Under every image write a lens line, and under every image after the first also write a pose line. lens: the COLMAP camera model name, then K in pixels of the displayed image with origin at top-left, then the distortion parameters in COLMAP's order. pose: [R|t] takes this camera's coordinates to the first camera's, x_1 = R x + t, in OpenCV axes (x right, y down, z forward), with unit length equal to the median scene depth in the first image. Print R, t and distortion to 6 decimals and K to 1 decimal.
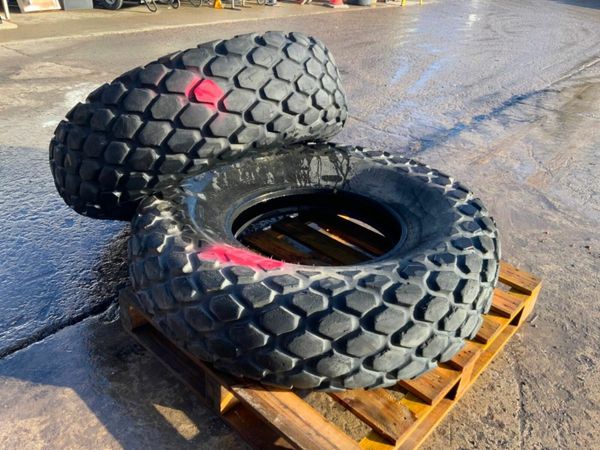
lens RADIAL K [[501.0, 0, 301.9], [0, 501.0, 230.0], [0, 0, 1]] dist [0.060029, -0.113817]
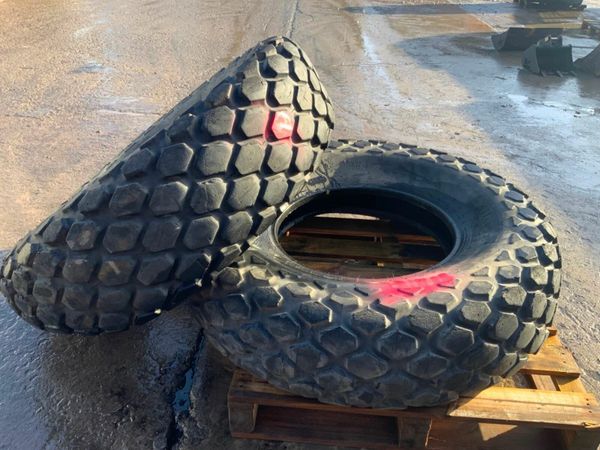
lens RADIAL K [[501.0, 0, 308.2], [0, 501.0, 225.3], [0, 0, 1]] dist [0.060029, -0.113817]
pose [[0.776739, -0.352255, 0.522104, -0.620710], [0.325996, 0.934144, 0.145264, -0.216292], [-0.538890, 0.057371, 0.840420, 0.270205]]
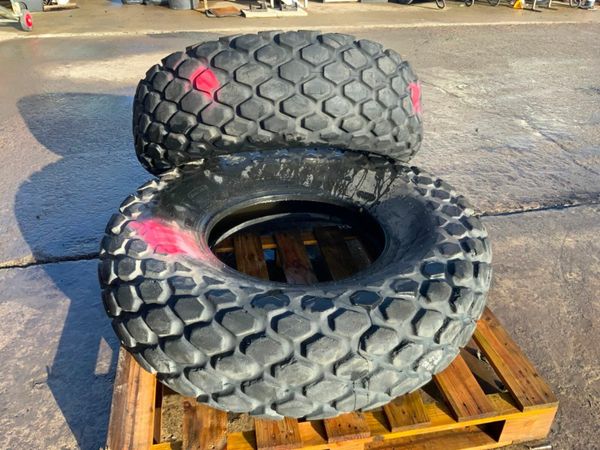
lens RADIAL K [[501.0, 0, 299.1], [0, 501.0, 227.8], [0, 0, 1]] dist [0.060029, -0.113817]
pose [[0.805831, 0.277076, -0.523322, 0.587290], [-0.275505, 0.957724, 0.082841, -0.114907], [0.524151, 0.077422, 0.848099, 0.212325]]
